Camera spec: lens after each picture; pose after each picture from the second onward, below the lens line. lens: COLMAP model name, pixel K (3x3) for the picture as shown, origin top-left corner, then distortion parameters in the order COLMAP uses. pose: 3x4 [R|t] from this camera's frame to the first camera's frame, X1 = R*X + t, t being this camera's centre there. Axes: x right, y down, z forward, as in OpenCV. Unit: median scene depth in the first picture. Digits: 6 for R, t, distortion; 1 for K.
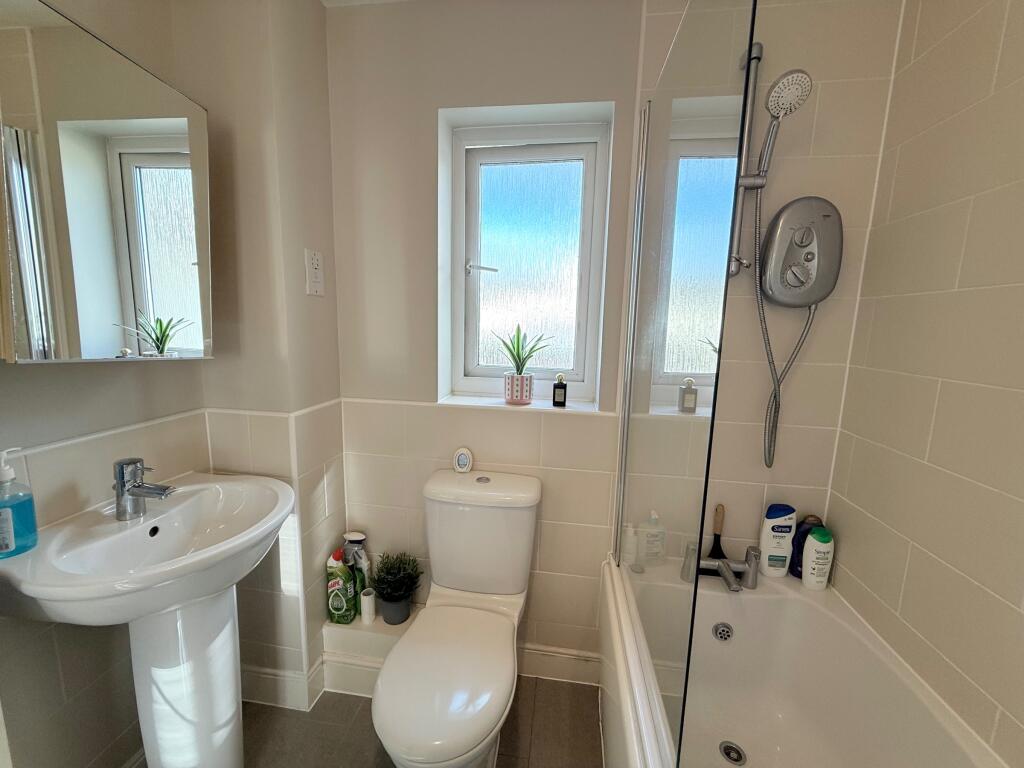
lens RADIAL K [[407.5, 0, 512.3], [0, 407.5, 382.4], [0, 0, 1]] dist [-0.000037, 0.000604]
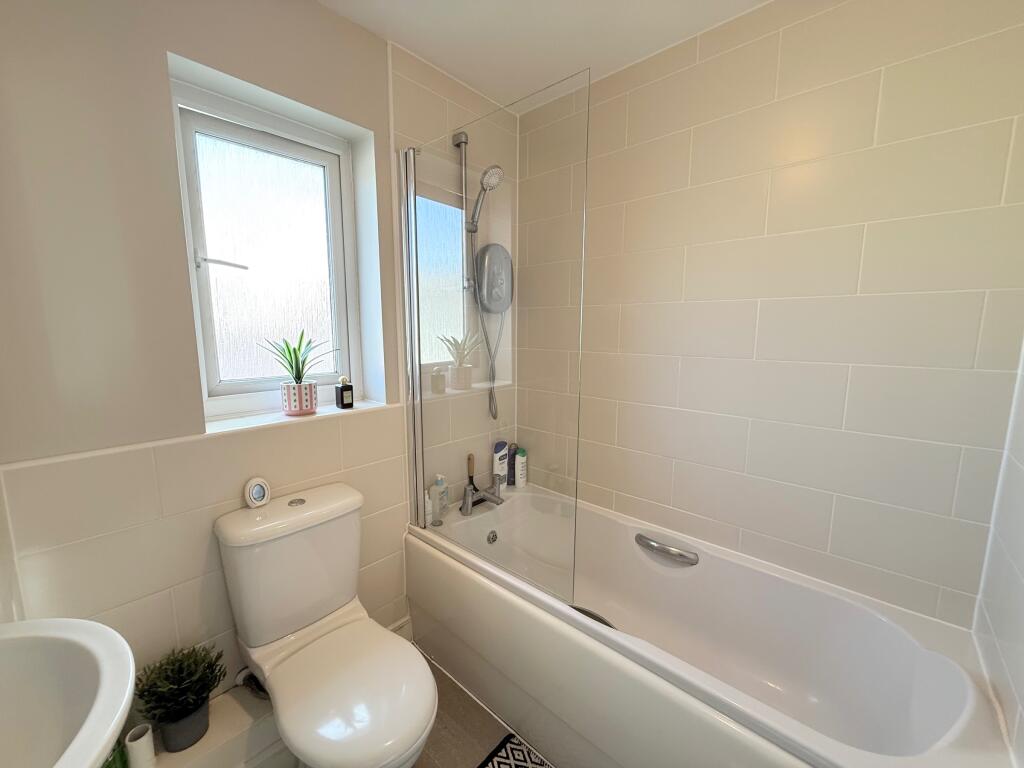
lens RADIAL K [[407.5, 0, 514.7], [0, 407.5, 384.0], [0, 0, 1]] dist [-0.000037, 0.000604]
pose [[0.555998, -0.138577, 0.819550, -0.499757], [0.136673, 0.987825, 0.074309, -0.020376], [-0.819870, 0.070695, 0.568169, 0.069341]]
